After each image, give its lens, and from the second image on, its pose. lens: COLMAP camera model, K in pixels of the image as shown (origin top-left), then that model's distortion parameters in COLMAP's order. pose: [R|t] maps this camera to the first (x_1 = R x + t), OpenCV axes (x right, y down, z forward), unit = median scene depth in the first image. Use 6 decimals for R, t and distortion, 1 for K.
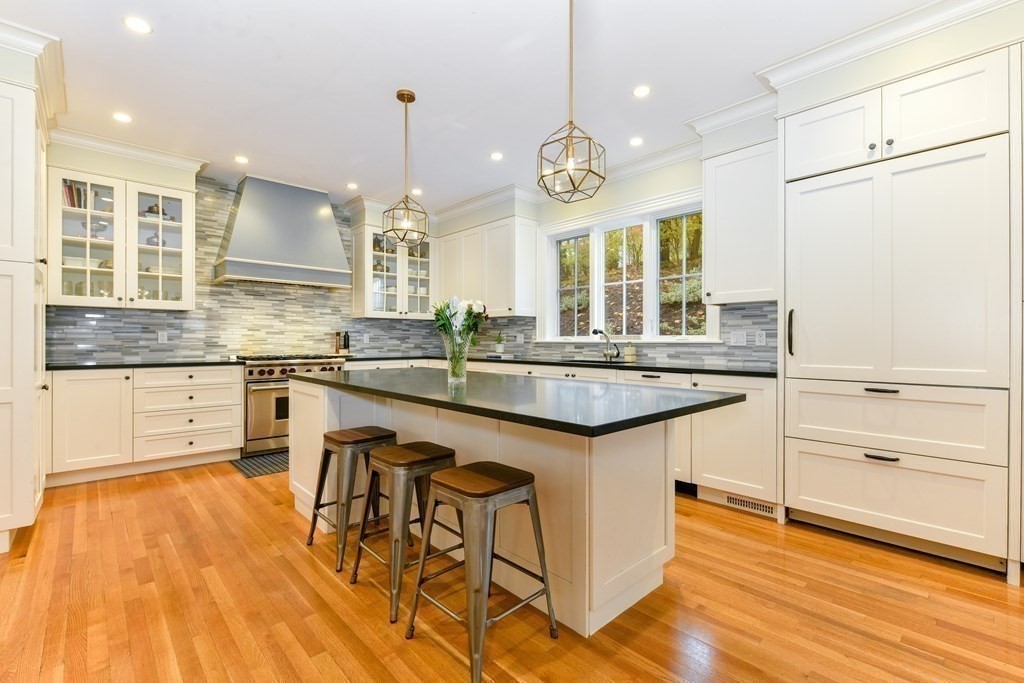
lens RADIAL K [[450.2, 0, 517.0], [0, 450.2, 340.8], [0, 0, 1]] dist [0.000528, 0.000081]
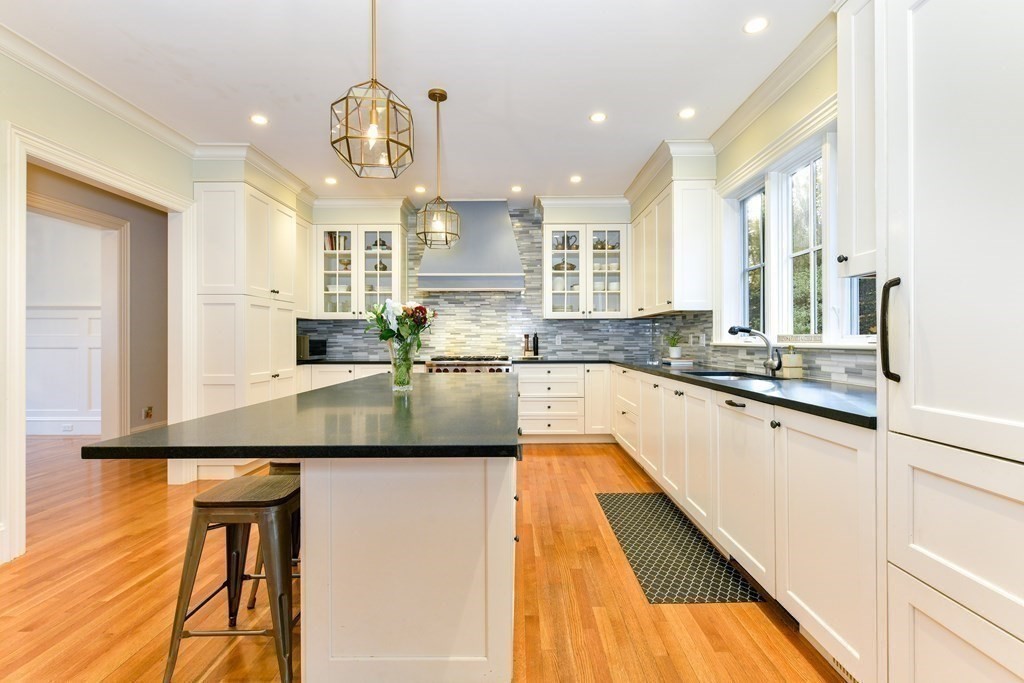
lens RADIAL K [[480.2, 0, 516.9], [0, 480.2, 339.0], [0, 0, 1]] dist [0.002350, 0.000172]
pose [[0.727104, -0.005454, -0.686506, 0.390579], [0.004221, 0.999985, -0.003473, -0.005820], [0.686514, -0.000373, 0.727116, 0.236316]]
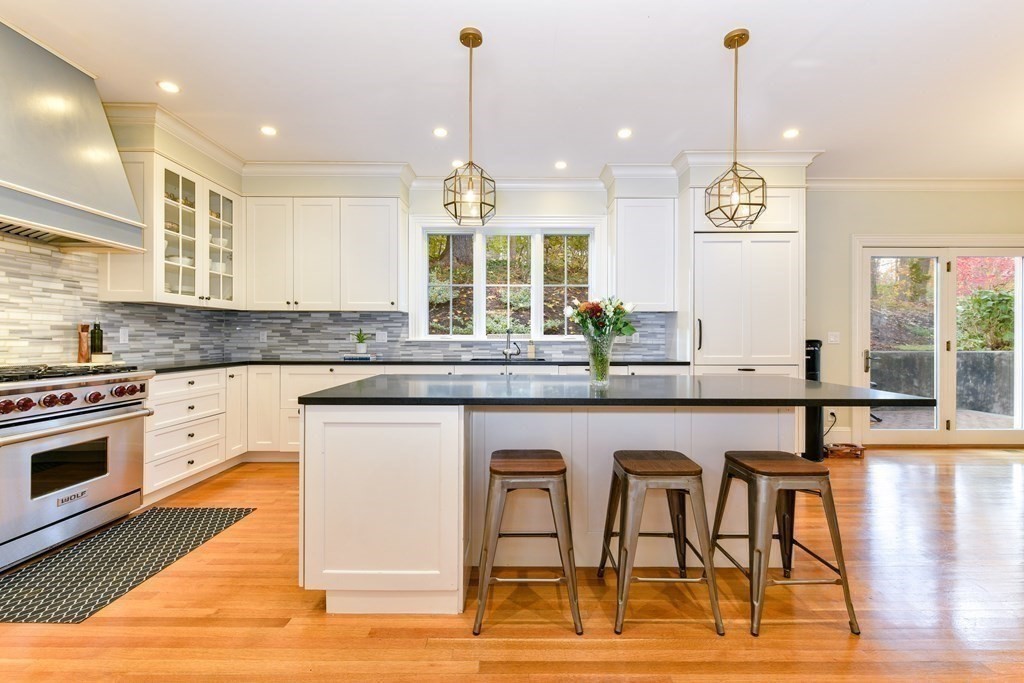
lens RADIAL K [[430.5, 0, 514.6], [0, 430.5, 338.8], [0, 0, 1]] dist [0.001586, -0.000006]
pose [[0.688929, -0.001198, 0.724828, -0.496128], [-0.001214, 0.999995, 0.002806, -0.004119], [-0.724828, -0.002813, 0.688924, 0.271892]]
